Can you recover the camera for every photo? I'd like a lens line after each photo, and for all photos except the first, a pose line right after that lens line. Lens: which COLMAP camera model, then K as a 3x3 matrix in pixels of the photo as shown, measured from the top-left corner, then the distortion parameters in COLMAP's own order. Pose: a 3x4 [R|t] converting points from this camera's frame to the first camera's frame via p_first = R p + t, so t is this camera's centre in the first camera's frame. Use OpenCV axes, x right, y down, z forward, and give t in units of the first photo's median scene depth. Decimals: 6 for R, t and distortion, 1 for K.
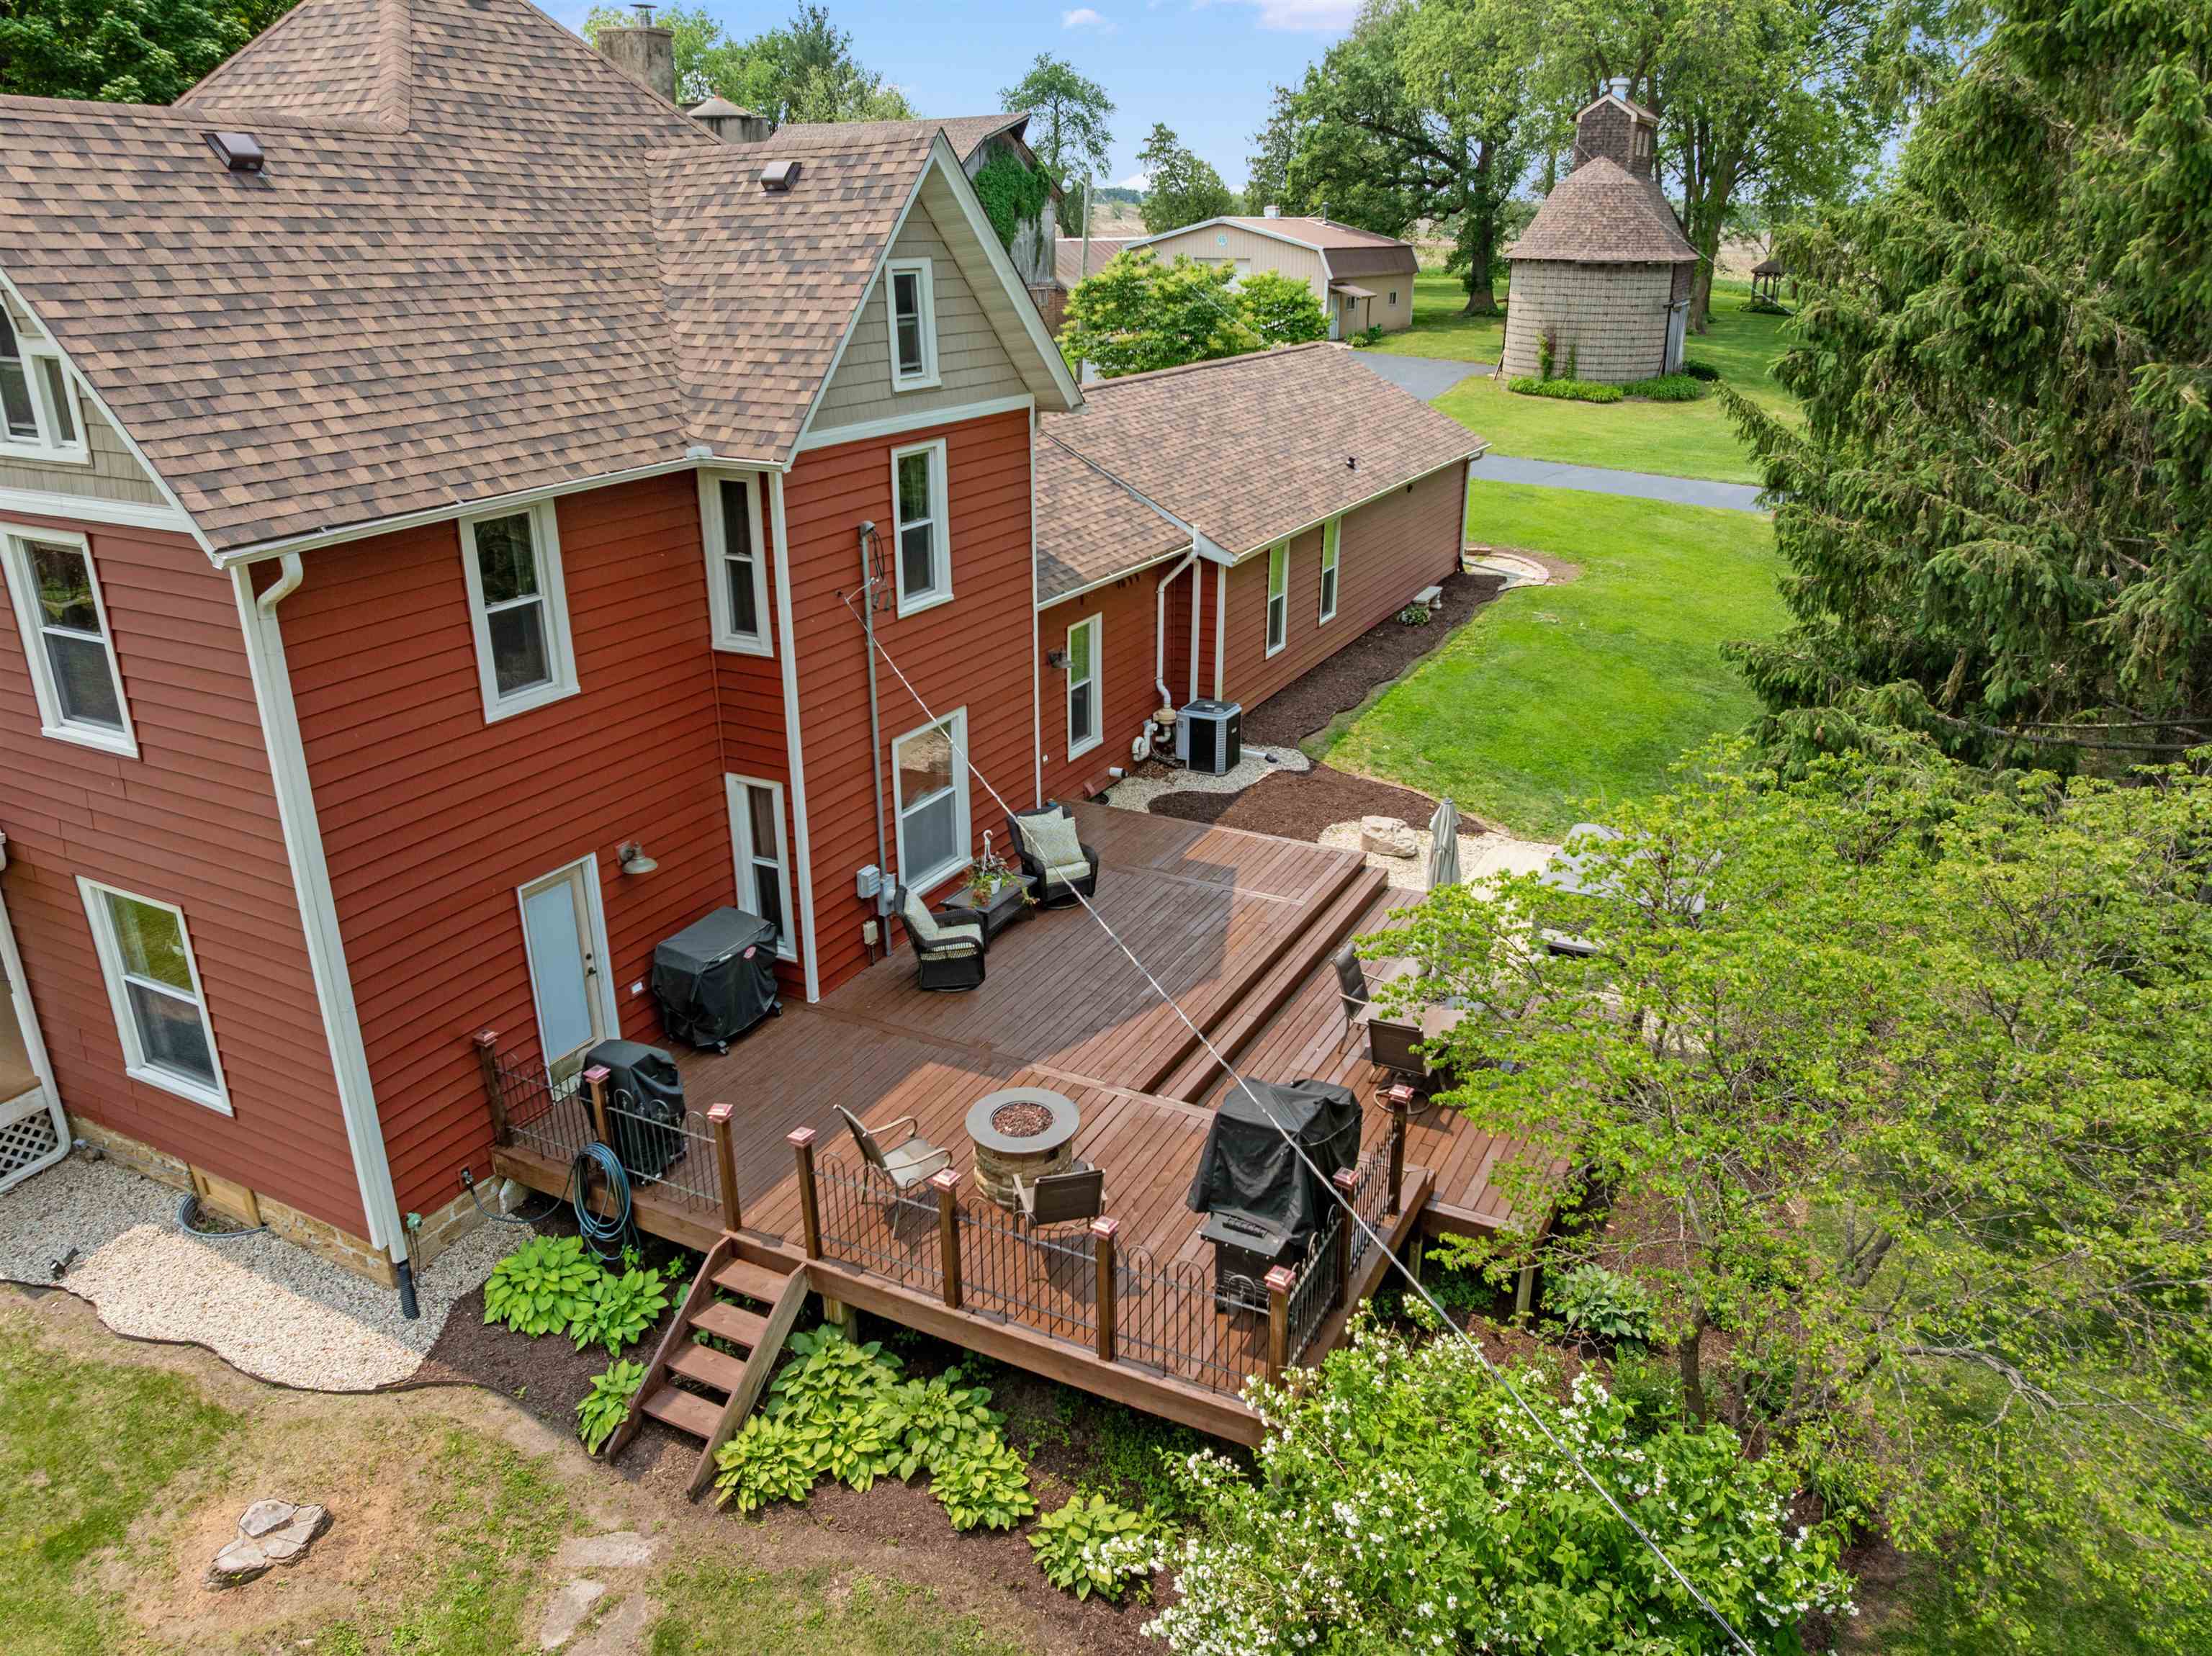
lens RADIAL K [[1569.6, 0, 1108.2], [0, 1569.6, 859.6], [0, 0, 1]] dist [-0.037808, 0.000671]
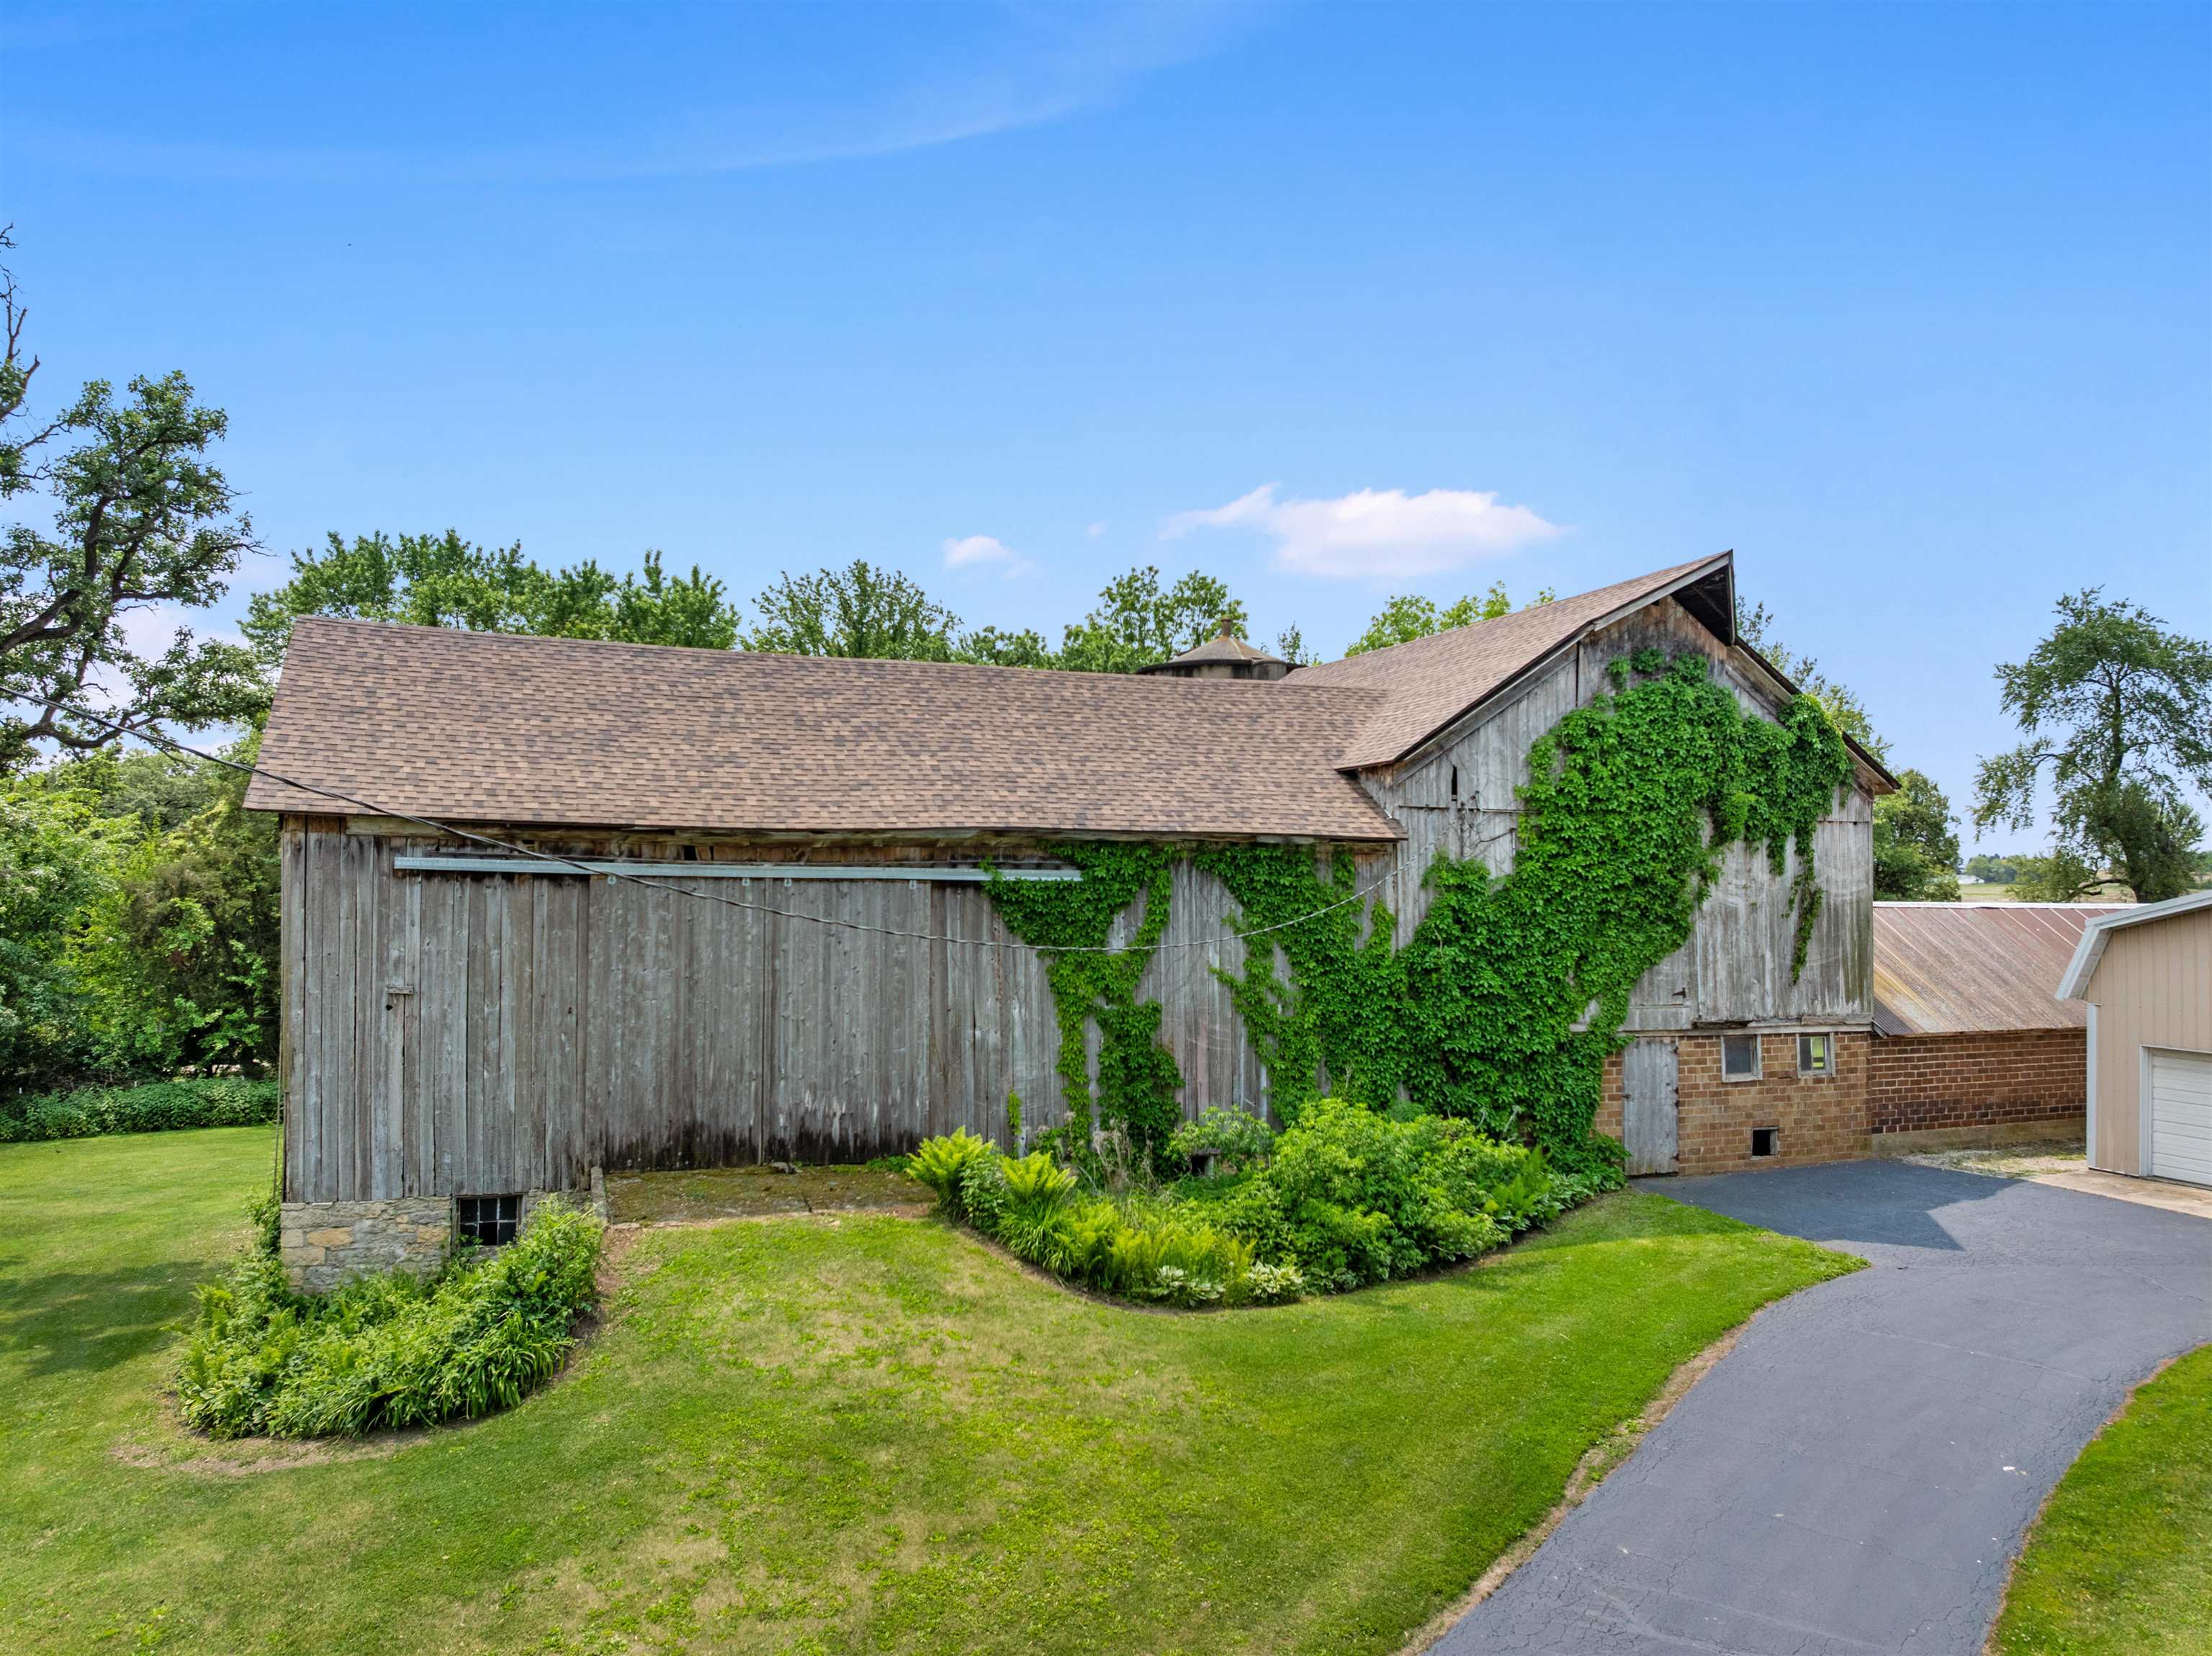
lens RADIAL K [[1569.6, 0, 1108.2], [0, 1569.6, 859.6], [0, 0, 1]] dist [-0.037808, 0.000671]
pose [[0.774961, -0.005598, -0.631984, 0.037620], [-0.246984, 0.917760, -0.310990, -0.171691], [0.581750, 0.397095, 0.709846, 0.436393]]
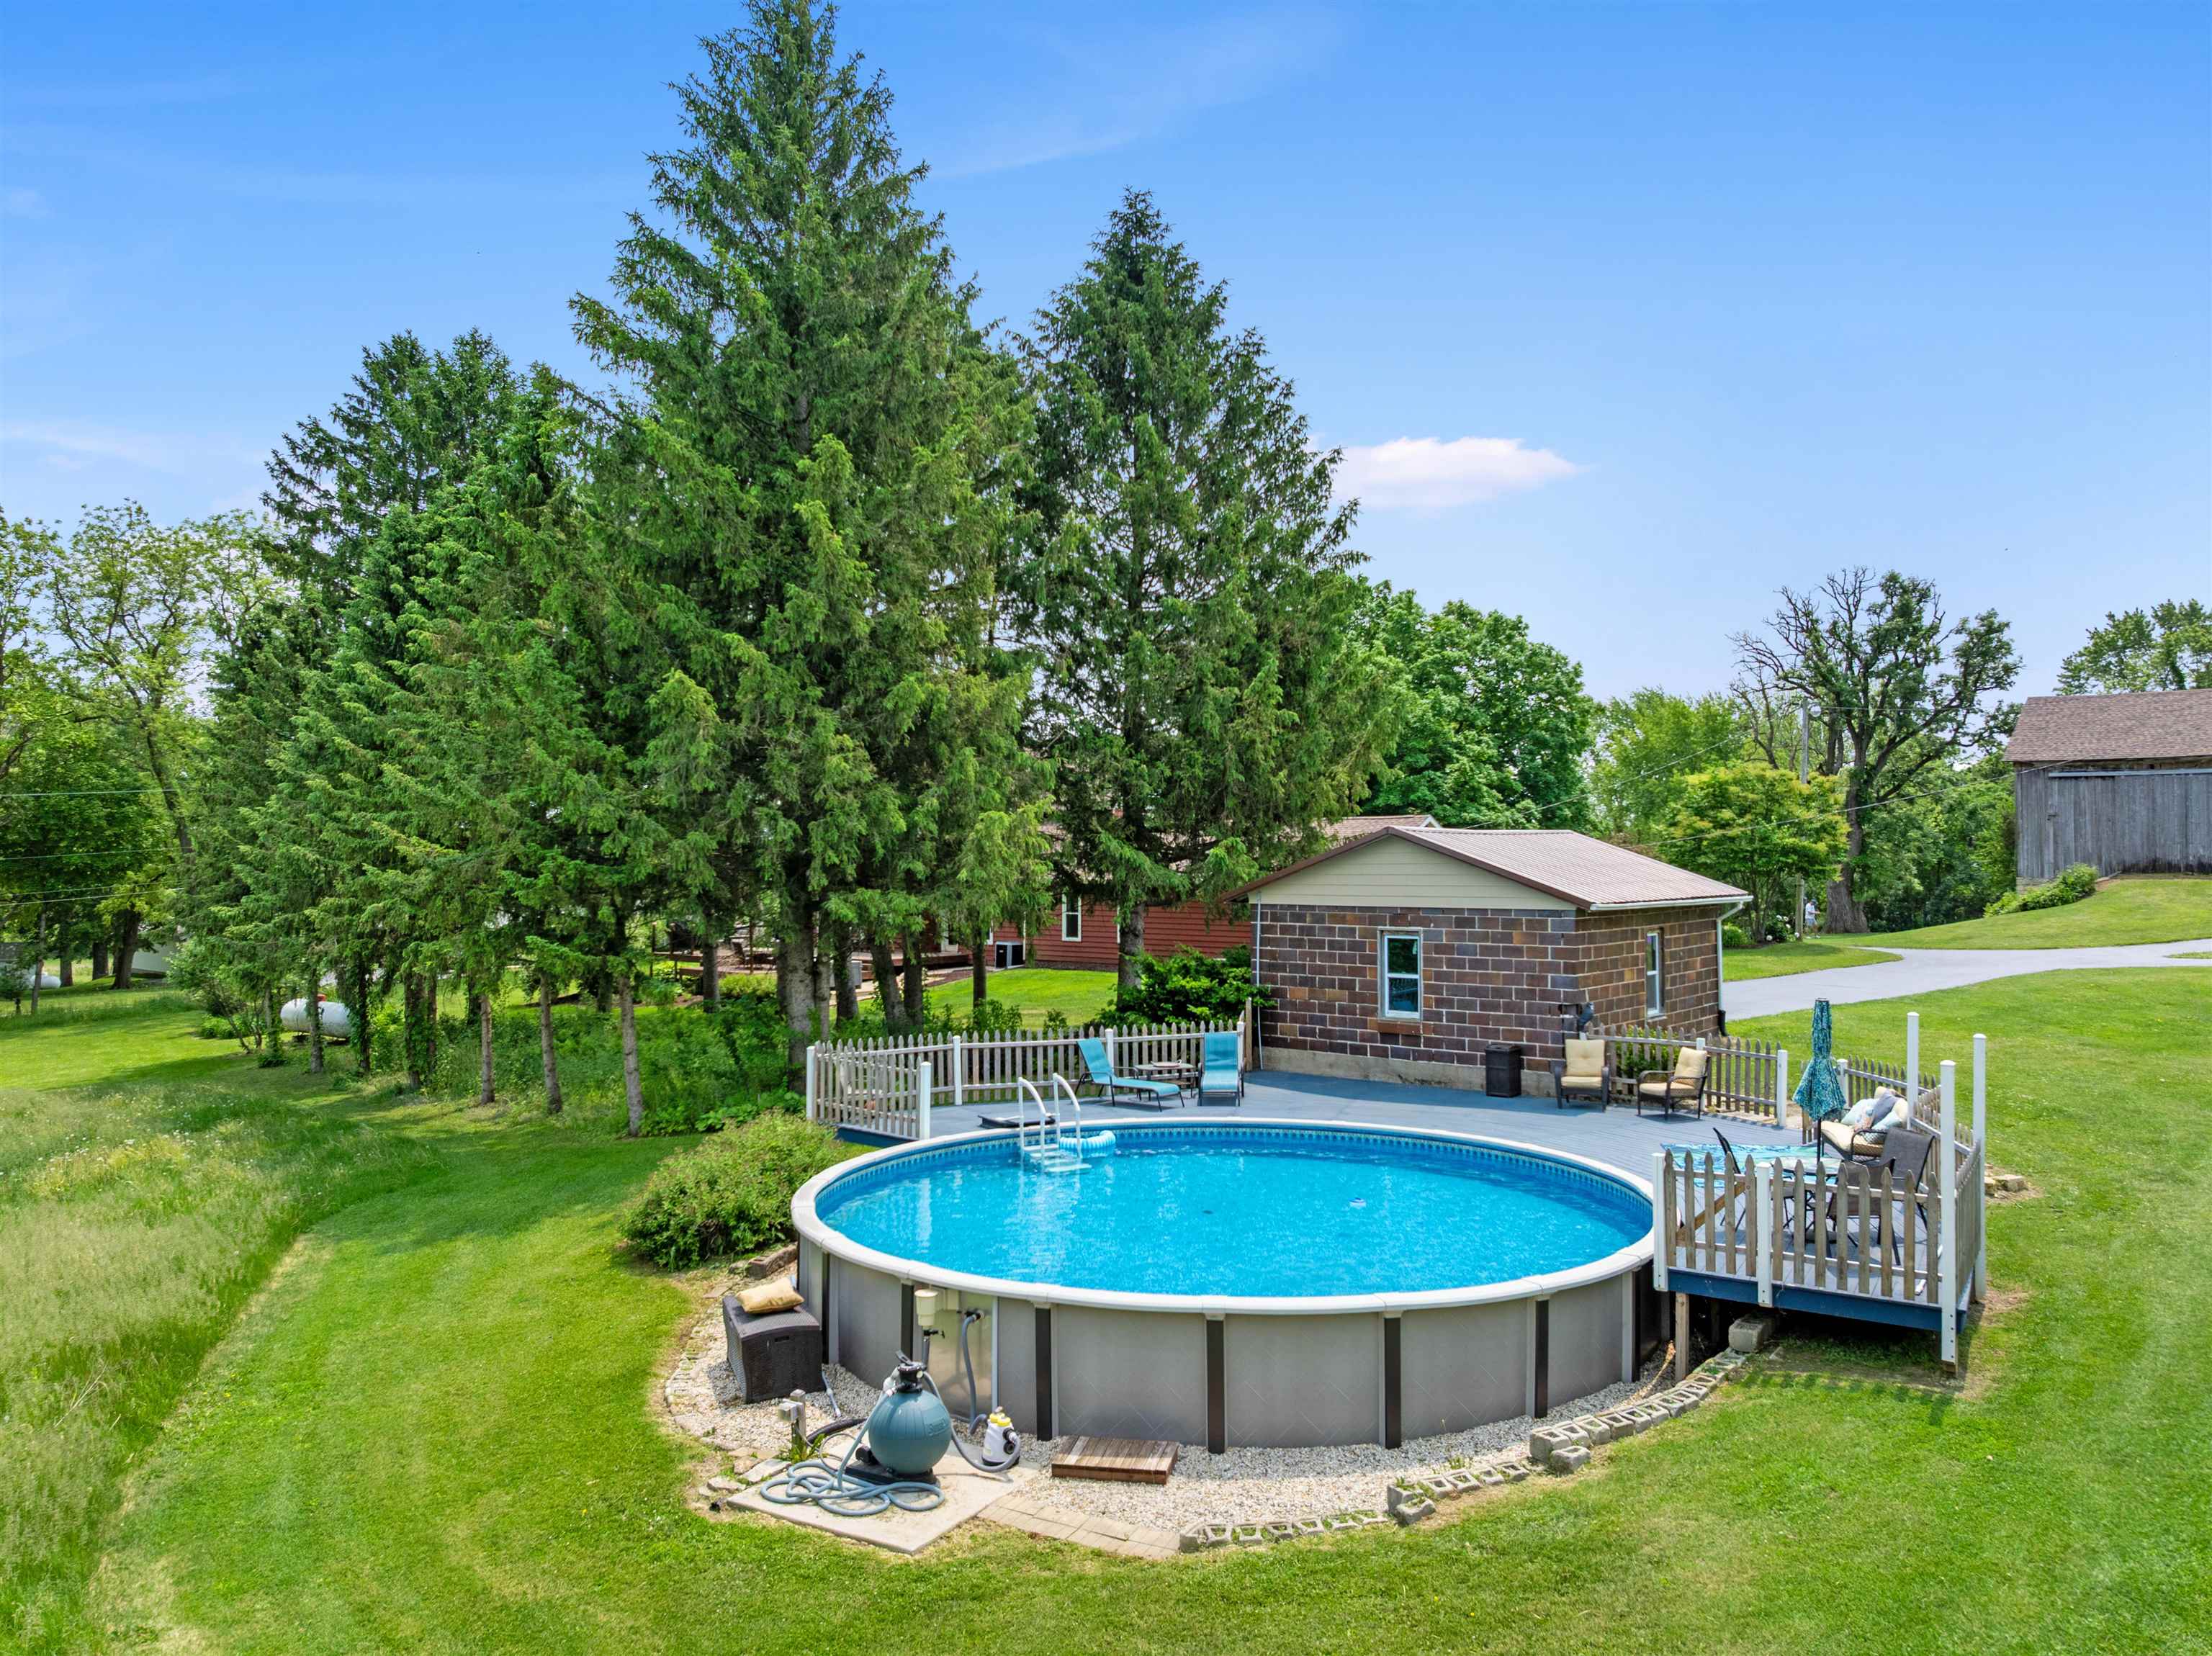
lens RADIAL K [[1569.6, 0, 1108.2], [0, 1569.6, 859.6], [0, 0, 1]] dist [-0.037808, 0.000671]
pose [[-0.234567, -0.007238, -0.972073, 0.486711], [-0.364429, 0.927699, 0.081031, -0.099100], [0.901205, 0.373259, -0.220245, 0.341736]]
